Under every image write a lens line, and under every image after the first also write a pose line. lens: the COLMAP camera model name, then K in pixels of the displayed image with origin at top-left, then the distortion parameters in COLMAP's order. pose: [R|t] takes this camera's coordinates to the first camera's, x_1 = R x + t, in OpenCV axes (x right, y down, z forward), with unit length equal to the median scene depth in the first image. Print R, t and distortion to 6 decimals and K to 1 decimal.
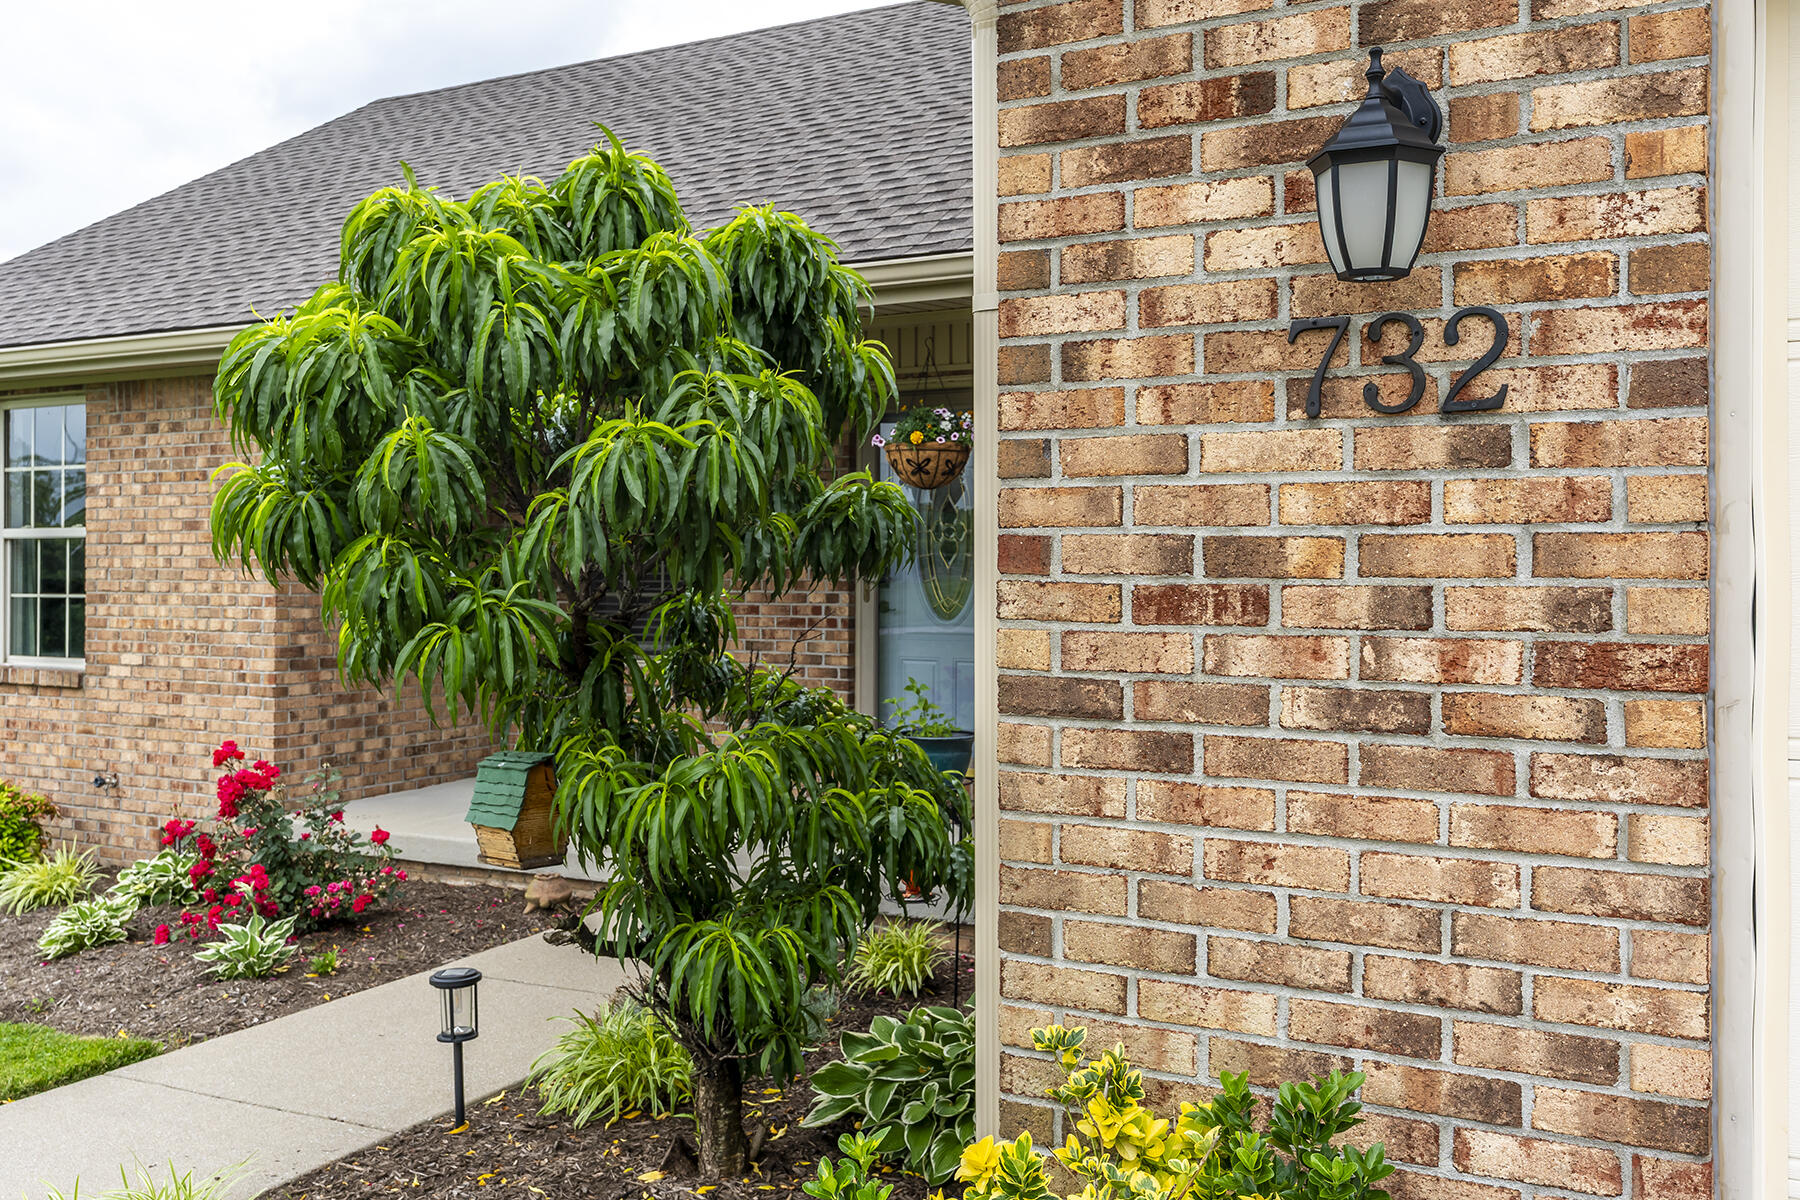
lens RADIAL K [[1620.5, 0, 900.5], [0, 1620.5, 588.6], [0, 0, 1]] dist [0.006033, 0.006167]
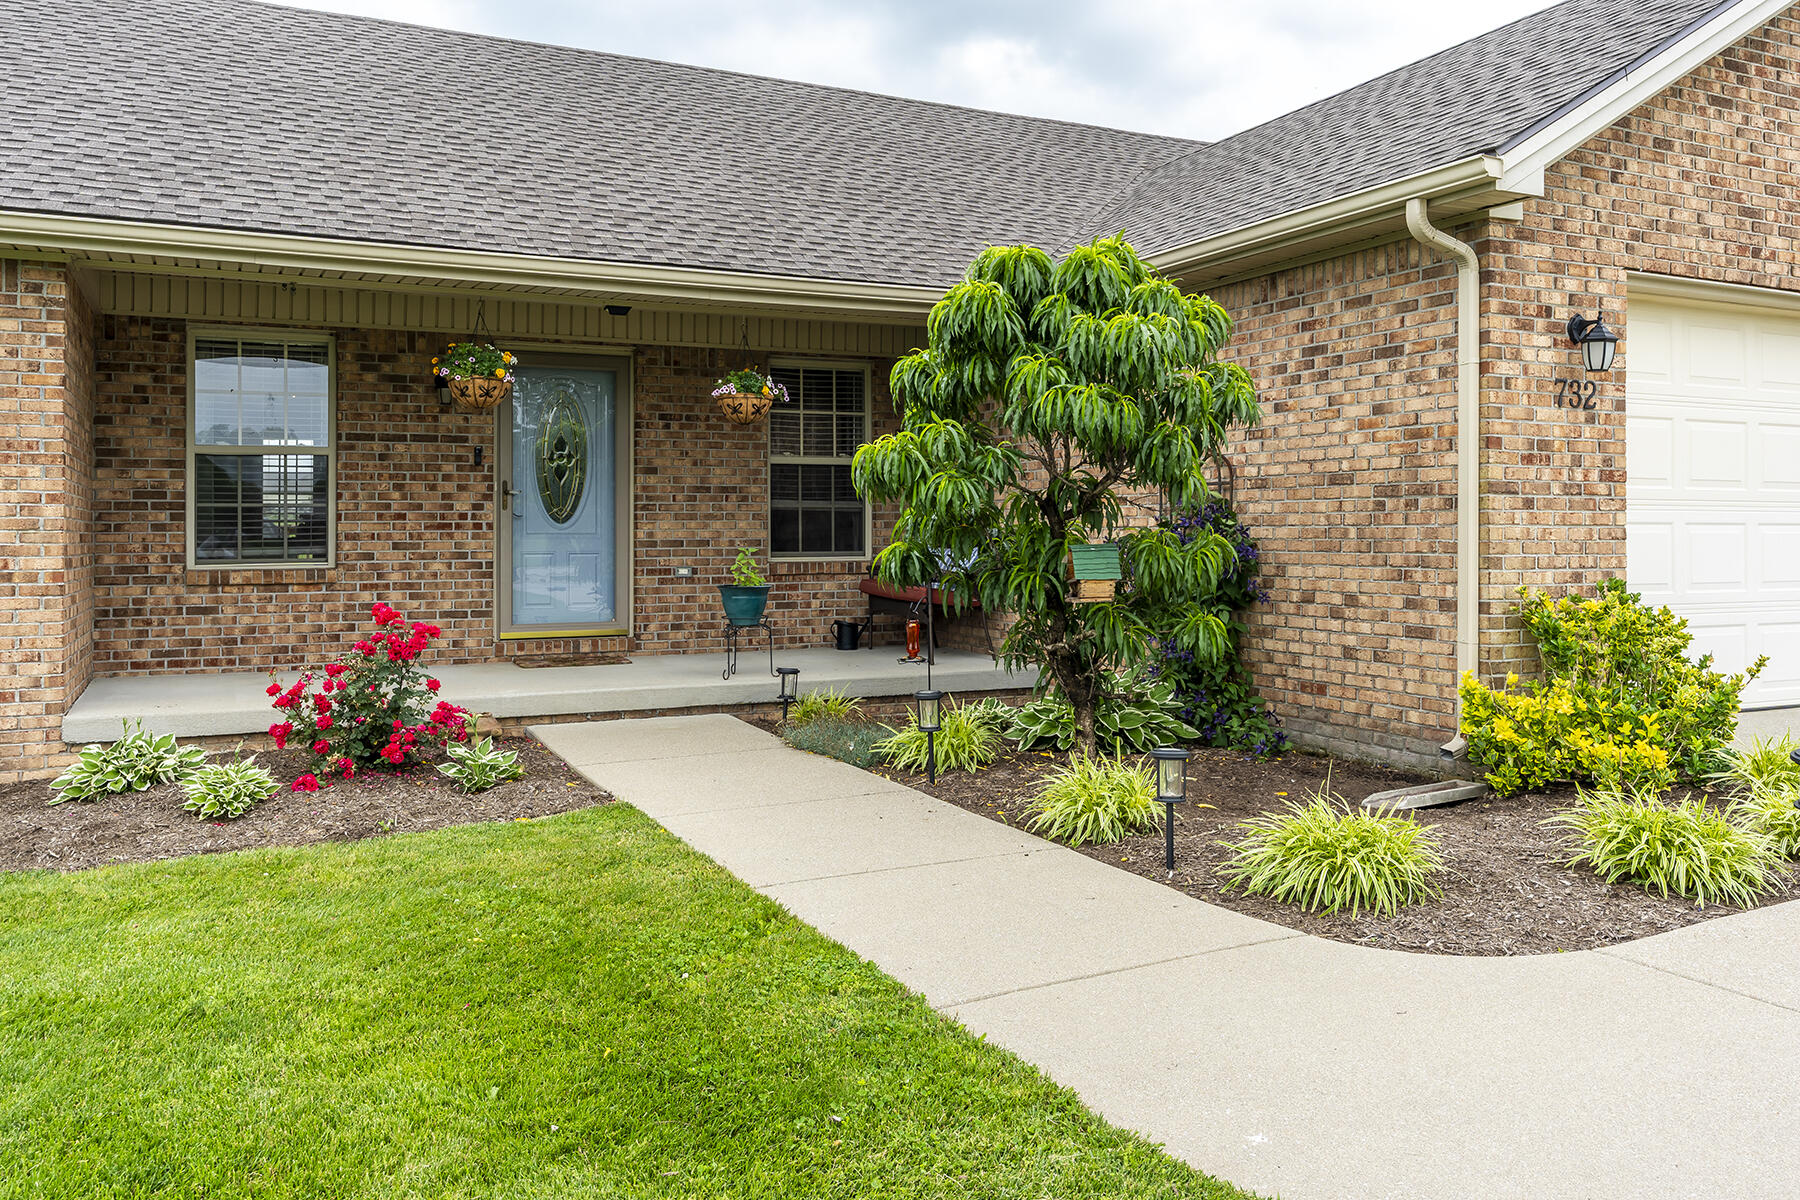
lens RADIAL K [[1386.1, 0, 898.3], [0, 1386.1, 565.4], [0, 0, 1]] dist [-0.003005, 0.004276]
pose [[0.591522, -0.018160, 0.806085, -2.864028], [0.014366, 0.999825, 0.011982, 0.173203], [-0.806161, 0.004493, 0.591679, 0.352071]]
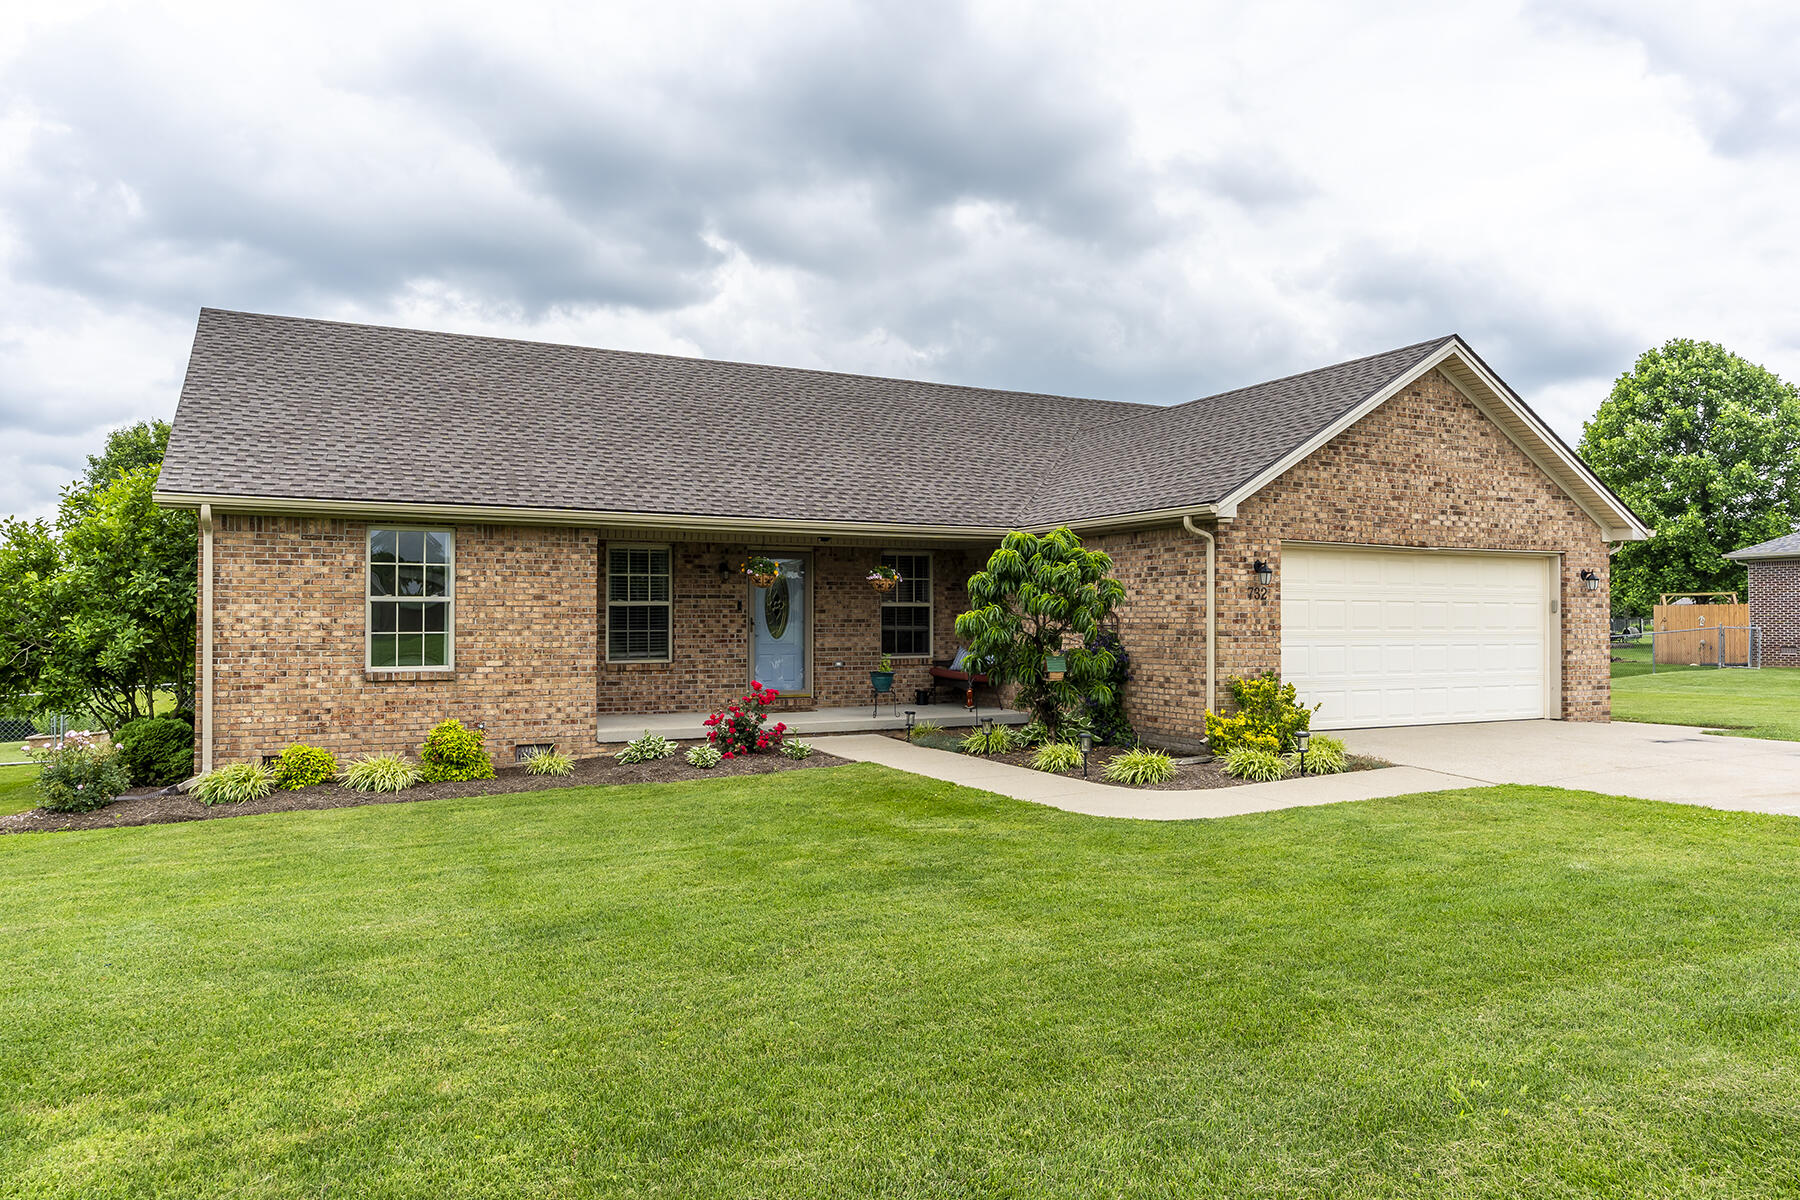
lens RADIAL K [[1170.2, 0, 900.0], [0, 1170.2, 625.8], [0, 0, 1]] dist [-0.012868, -0.000675]
pose [[0.575111, -0.001922, 0.818073, -5.432357], [0.011785, 0.999913, -0.005936, 0.046056], [-0.817990, 0.013055, 0.575084, -0.949400]]
